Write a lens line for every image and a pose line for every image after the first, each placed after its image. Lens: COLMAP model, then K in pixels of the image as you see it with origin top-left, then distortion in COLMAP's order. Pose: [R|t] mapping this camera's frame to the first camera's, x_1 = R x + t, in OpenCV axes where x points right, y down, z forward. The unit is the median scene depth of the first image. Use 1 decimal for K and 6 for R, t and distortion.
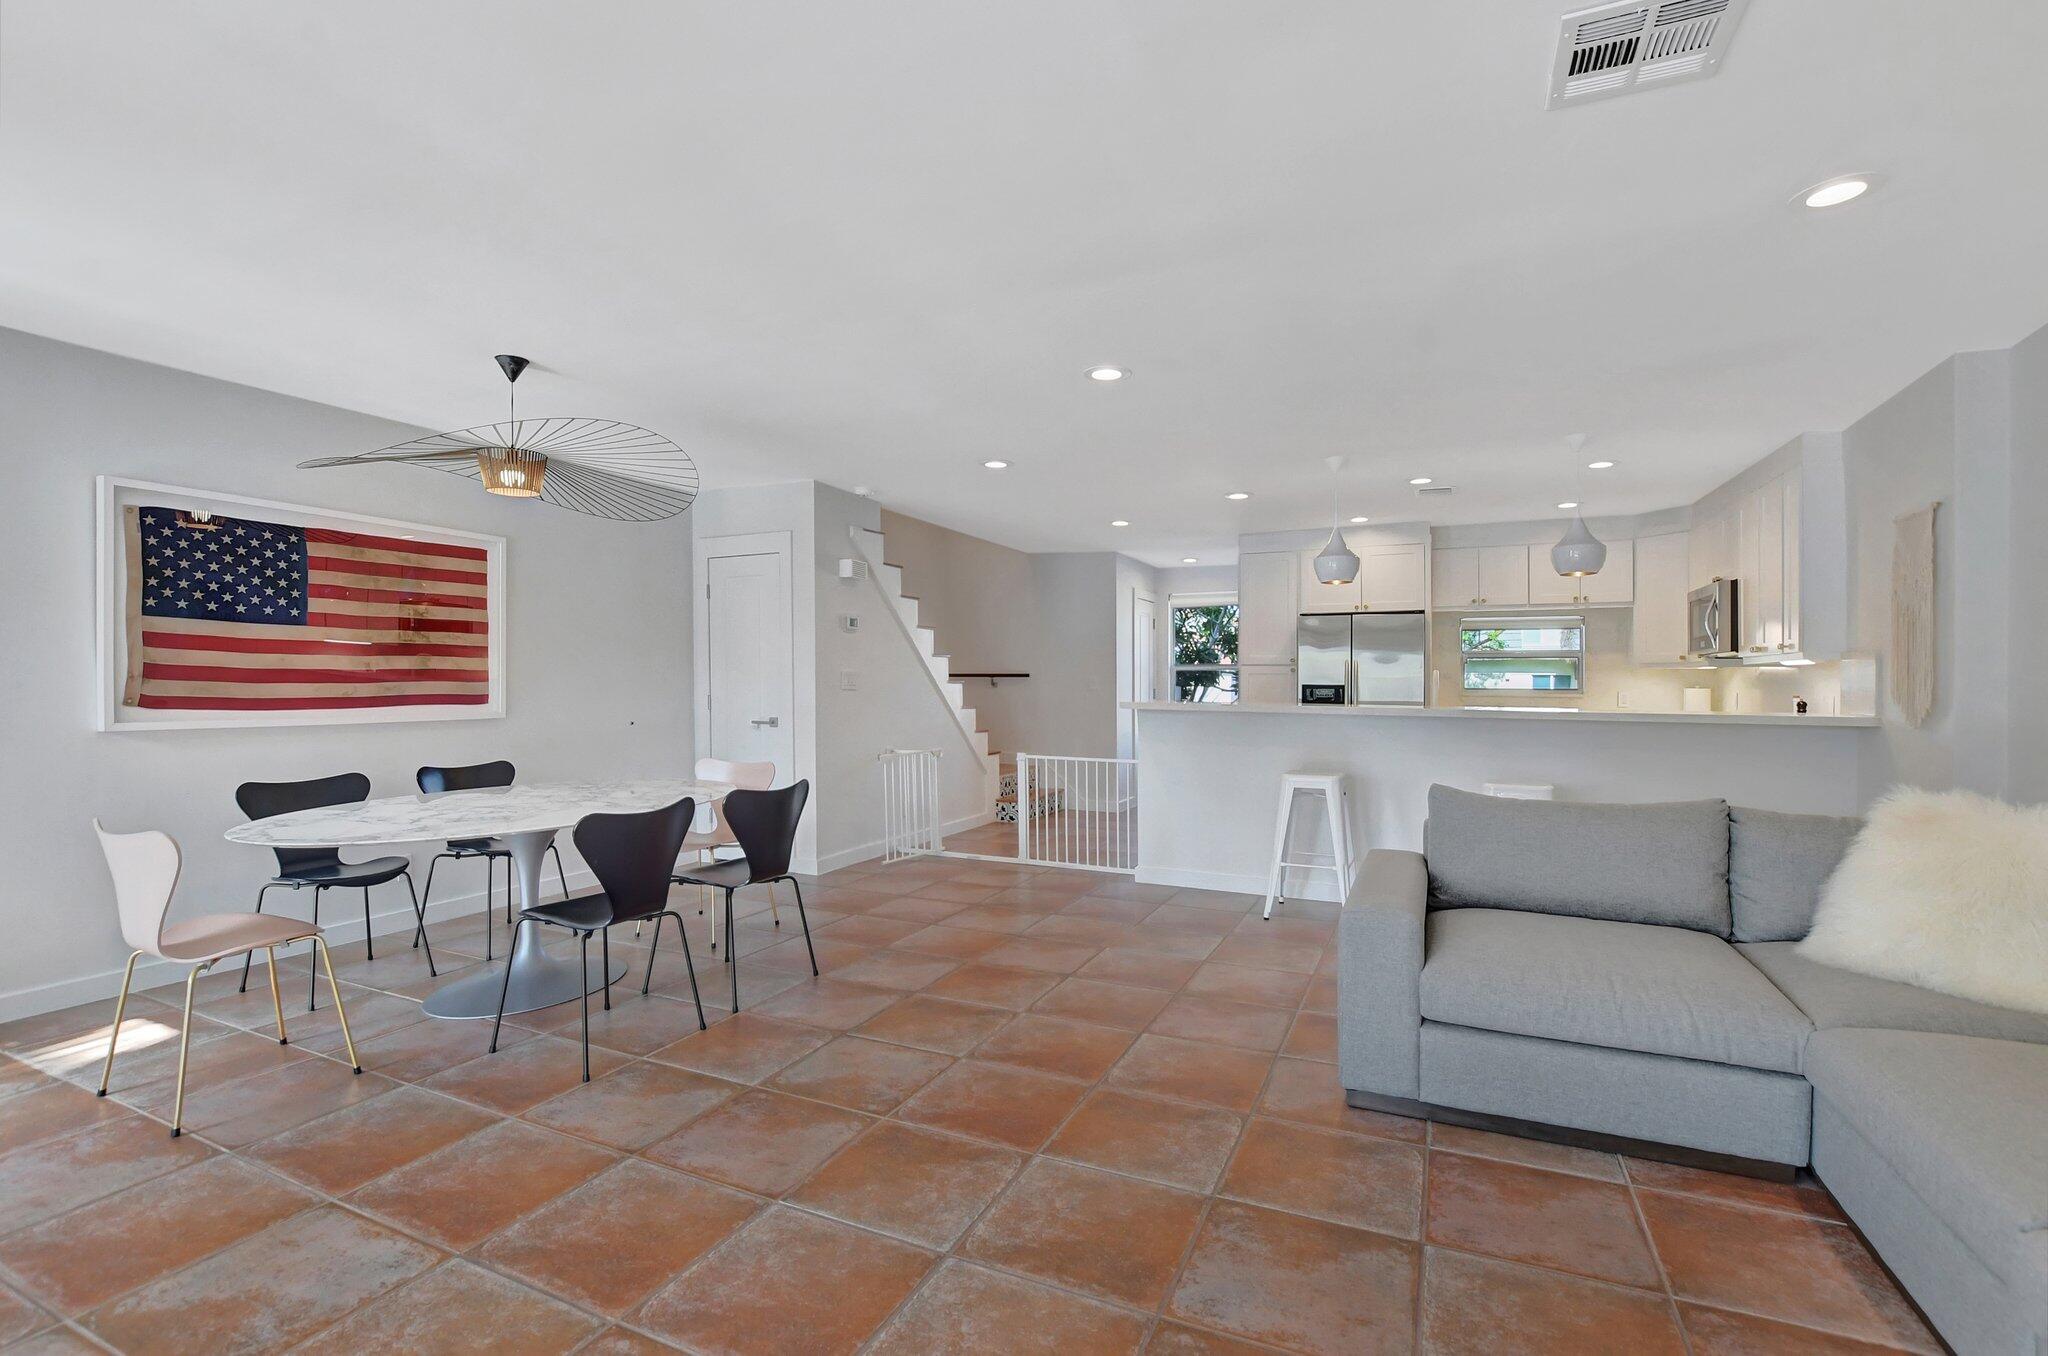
lens RADIAL K [[924.8, 0, 1027.3], [0, 924.8, 682.0], [0, 0, 1]] dist [-0.030901, 0.001080]
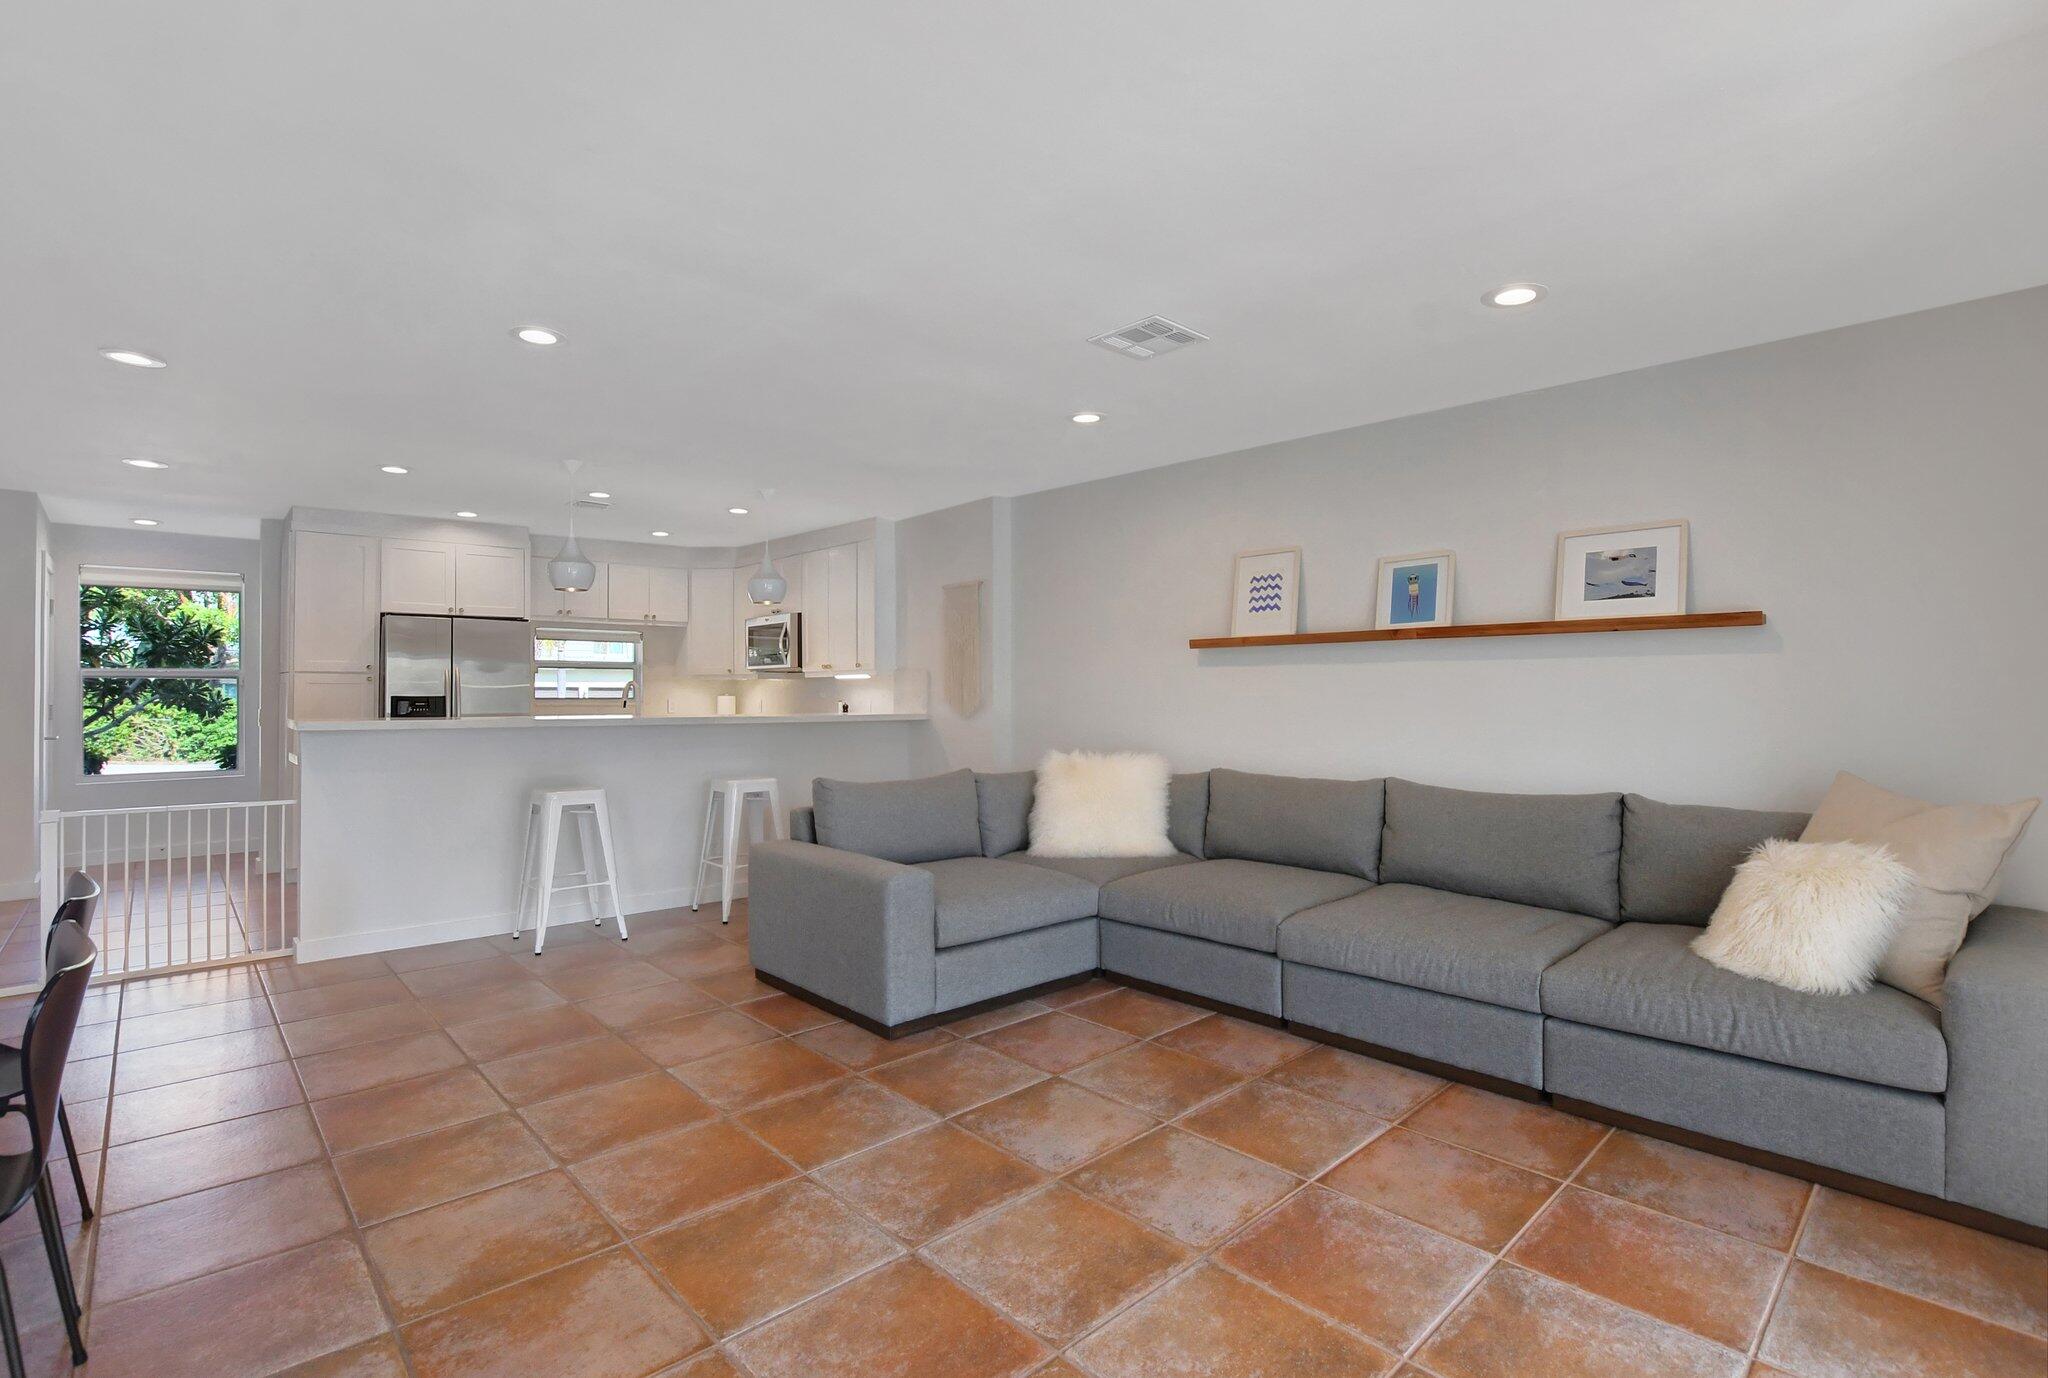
lens RADIAL K [[960.1, 0, 1027.4], [0, 960.1, 669.1], [0, 0, 1]] dist [-0.018927, -0.002070]
pose [[0.374353, 0.014991, 0.927165, -0.674126], [0.003951, 0.999834, -0.017761, -0.009775], [-0.927278, 0.010313, 0.374232, 0.297974]]
